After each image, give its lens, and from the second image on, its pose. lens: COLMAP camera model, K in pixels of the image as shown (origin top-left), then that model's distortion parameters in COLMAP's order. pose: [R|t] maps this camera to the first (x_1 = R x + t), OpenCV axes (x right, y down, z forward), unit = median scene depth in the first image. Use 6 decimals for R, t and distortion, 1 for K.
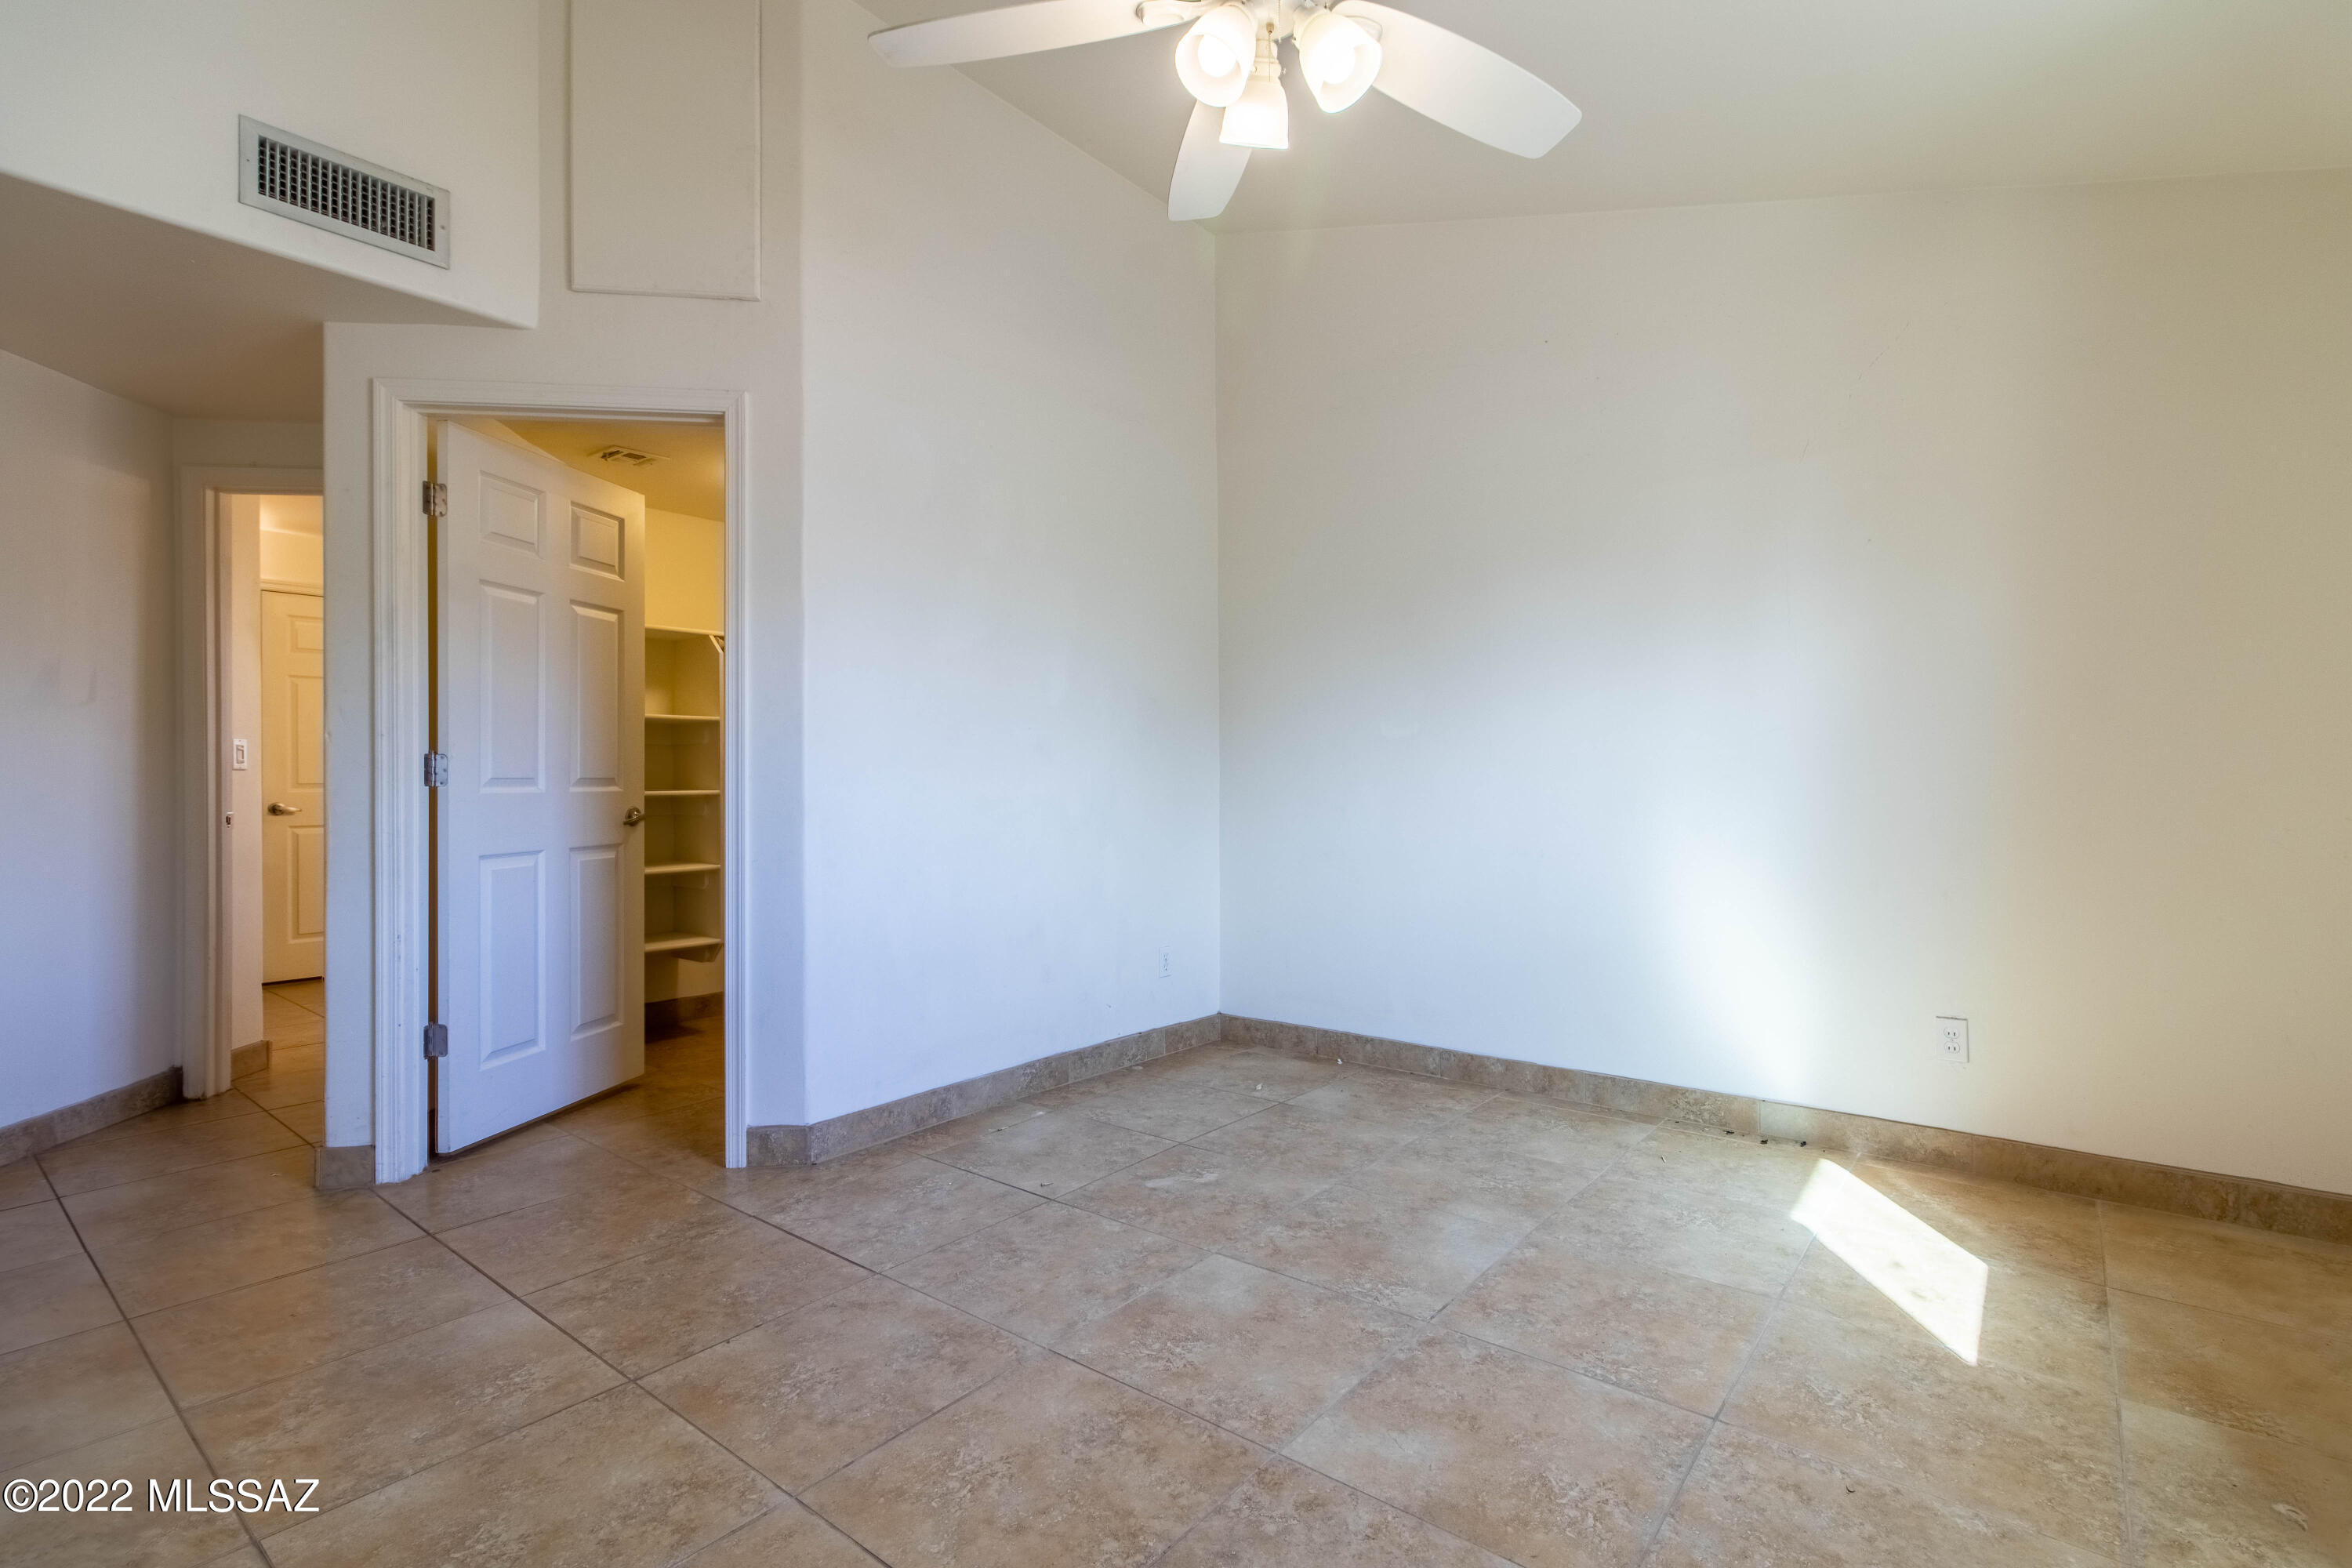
lens RADIAL K [[1084.5, 0, 1194.0], [0, 1084.5, 782.5], [0, 0, 1]] dist [0.001025, 0.000463]
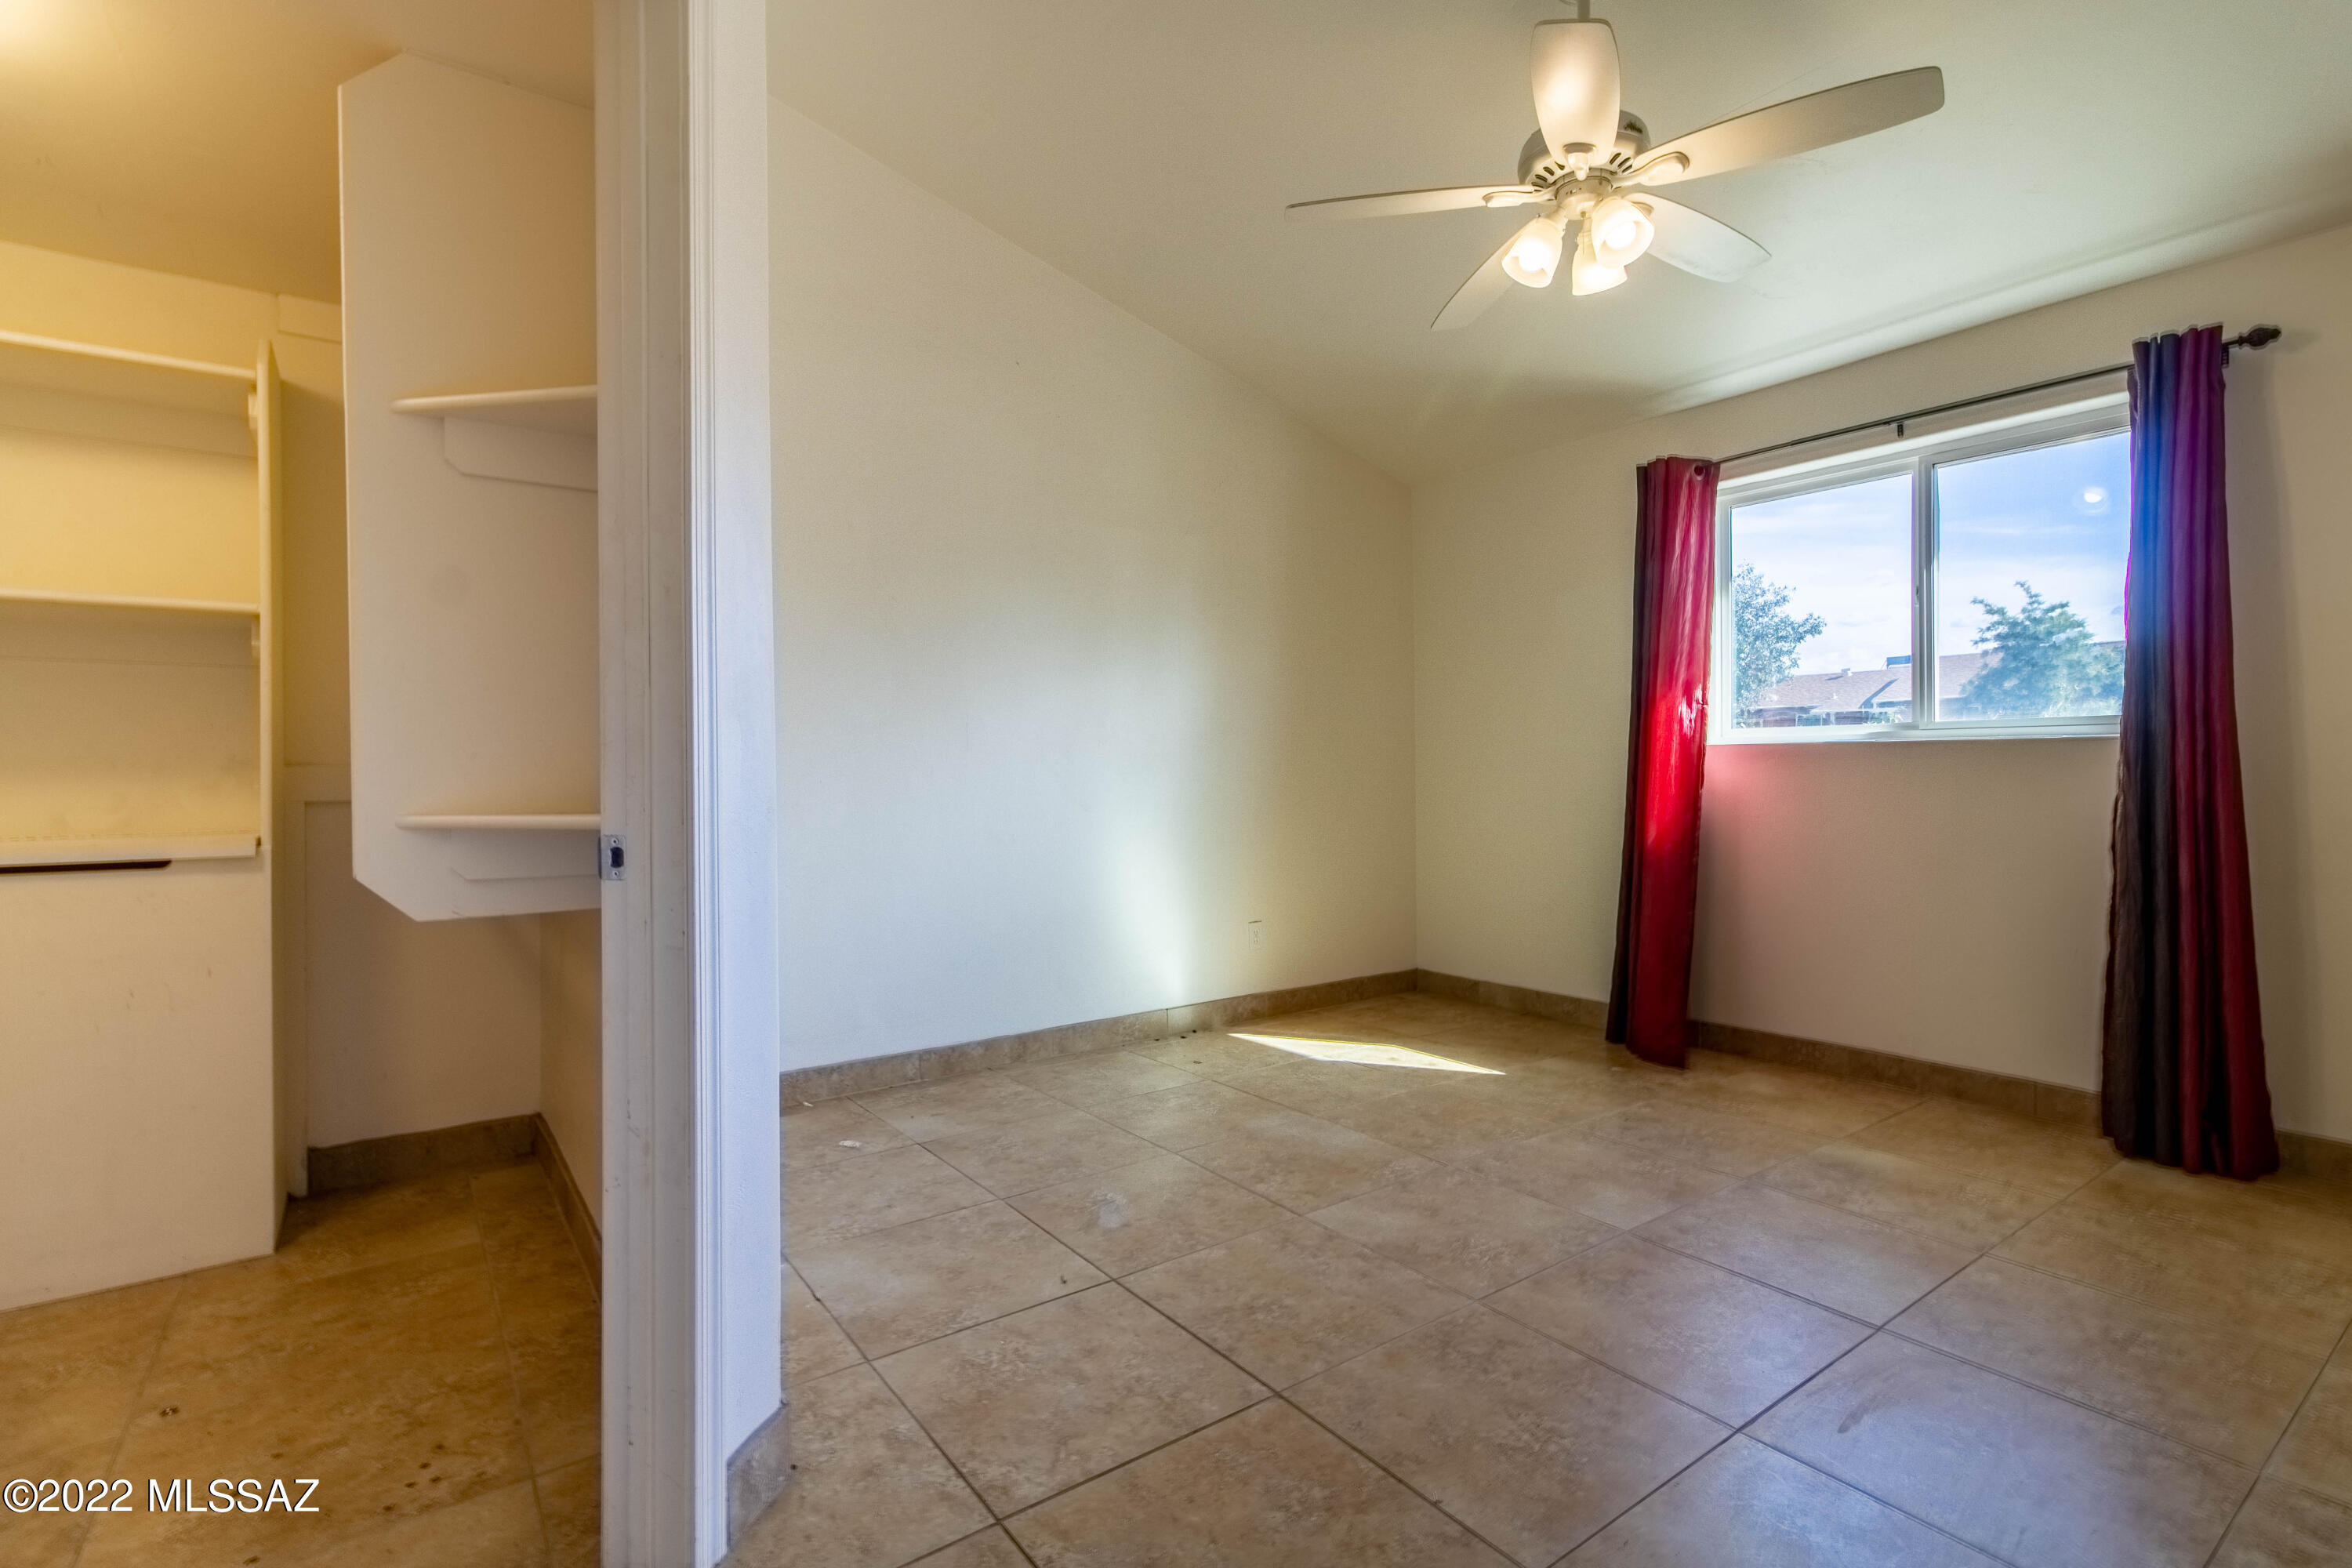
lens RADIAL K [[1084.5, 0, 1192.0], [0, 1084.5, 778.0], [0, 0, 1]] dist [0.001025, 0.000463]
pose [[0.269194, -0.005227, 0.963072, -0.815094], [0.009102, 0.999954, 0.002884, 0.001916], [-0.963043, 0.007989, 0.269229, 0.645917]]
